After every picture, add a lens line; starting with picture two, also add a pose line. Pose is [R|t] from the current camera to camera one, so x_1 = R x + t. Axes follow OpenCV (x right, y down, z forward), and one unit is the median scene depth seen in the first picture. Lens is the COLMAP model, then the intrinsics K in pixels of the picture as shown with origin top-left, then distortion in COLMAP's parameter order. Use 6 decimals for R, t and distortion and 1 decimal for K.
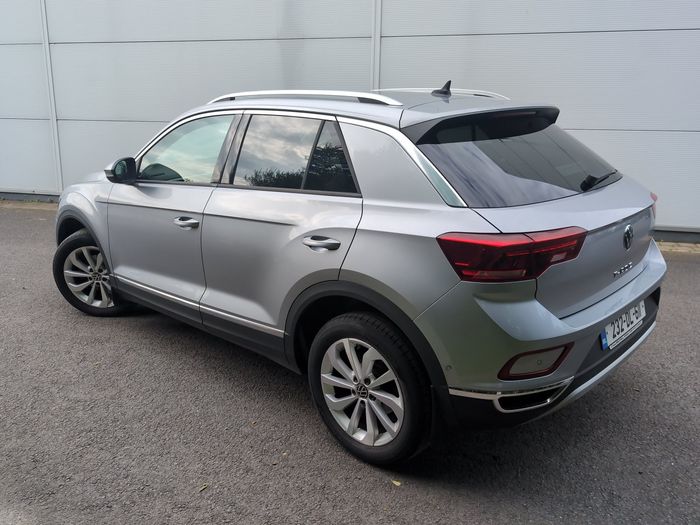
lens RADIAL K [[572.9, 0, 350.0], [0, 572.9, 308.2], [0, 0, 1]] dist [0.007080, 0.000812]
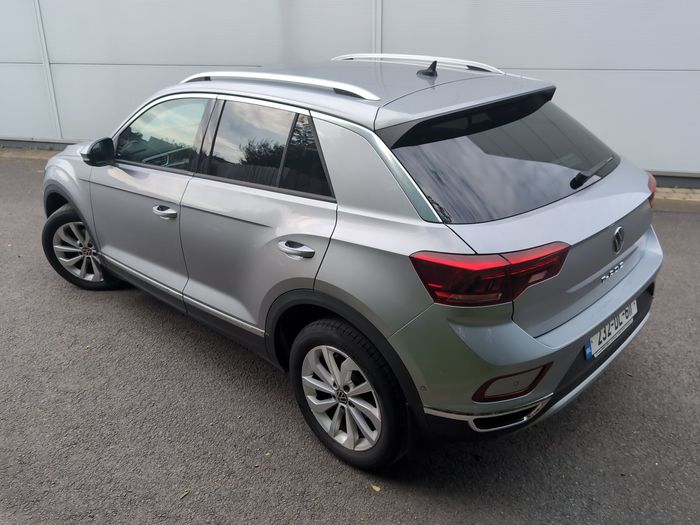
lens RADIAL K [[572.9, 0, 350.0], [0, 572.9, 308.2], [0, 0, 1]] dist [0.007080, 0.000812]
pose [[0.999738, -0.009723, -0.020723, 0.056863], [0.011933, 0.993930, 0.109362, -0.114108], [0.019534, -0.109580, 0.993786, 0.034684]]
